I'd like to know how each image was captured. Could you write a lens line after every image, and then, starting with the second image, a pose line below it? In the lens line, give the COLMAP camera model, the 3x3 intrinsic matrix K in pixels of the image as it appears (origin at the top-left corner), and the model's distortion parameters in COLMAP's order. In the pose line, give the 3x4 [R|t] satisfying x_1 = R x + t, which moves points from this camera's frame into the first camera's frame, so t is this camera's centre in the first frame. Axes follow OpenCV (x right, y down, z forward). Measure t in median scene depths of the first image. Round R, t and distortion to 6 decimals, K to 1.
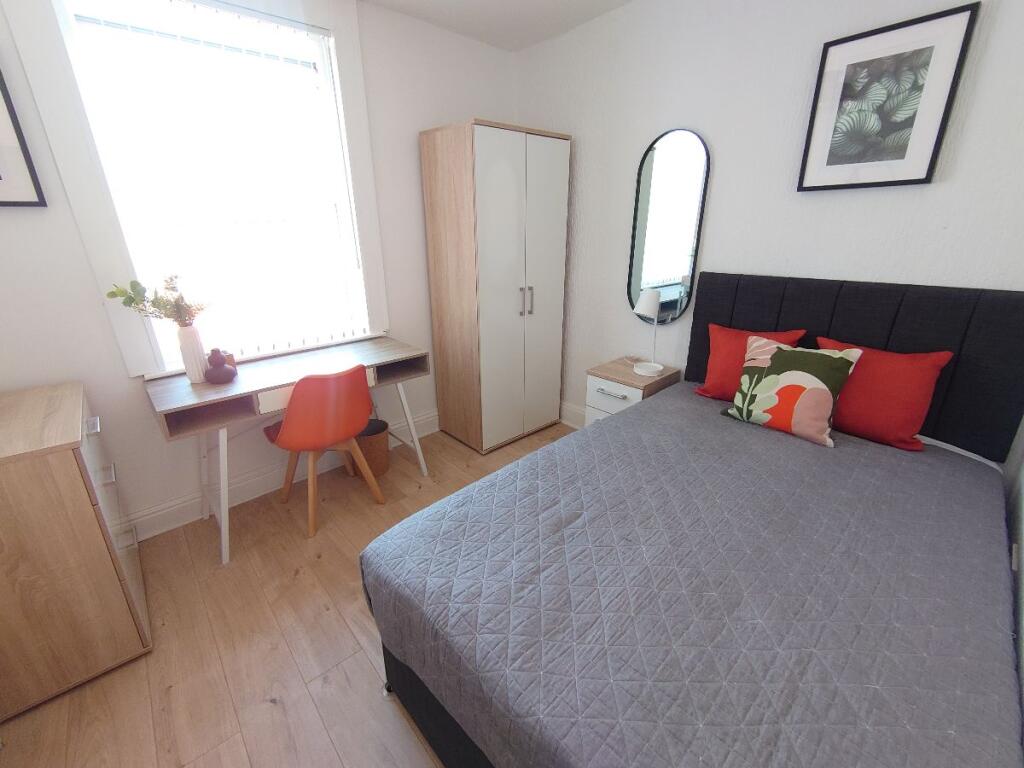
lens RADIAL K [[443.8, 0, 507.5], [0, 443.8, 379.7], [0, 0, 1]] dist [0.000531, -0.000740]
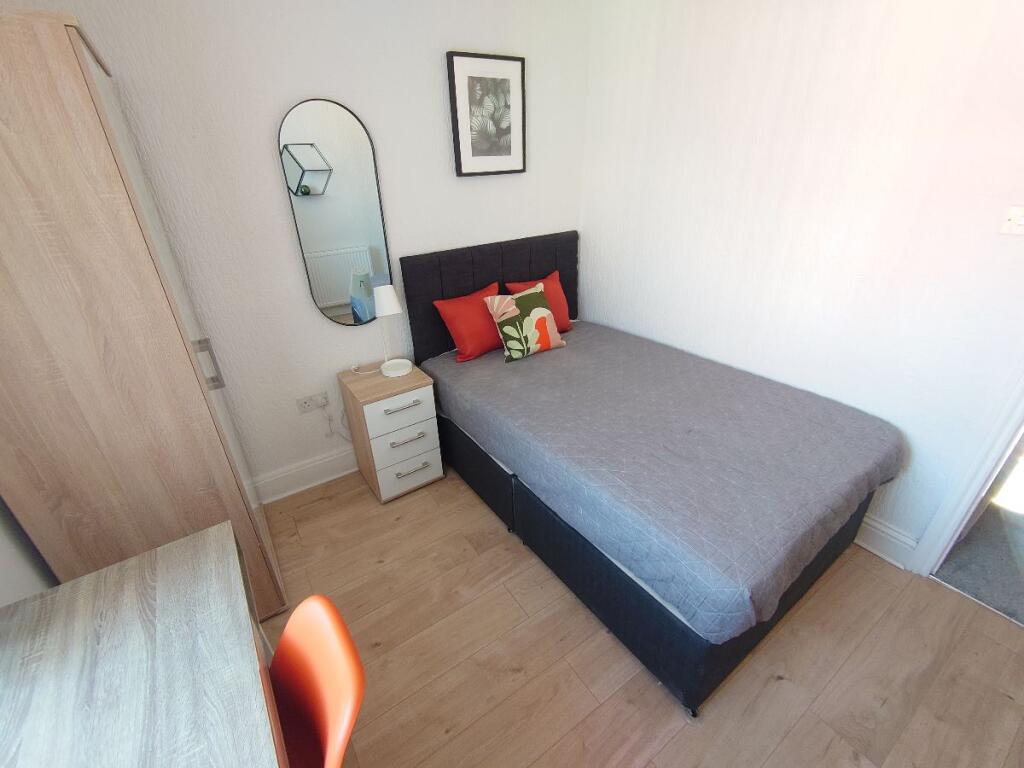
lens RADIAL K [[443.8, 0, 508.4], [0, 443.8, 382.7], [0, 0, 1]] dist [0.000531, -0.000740]
pose [[0.120081, -0.440869, 0.889503, -0.731480], [0.358599, 0.854754, 0.375237, -0.383071], [-0.925736, 0.273916, 0.260735, 0.780139]]
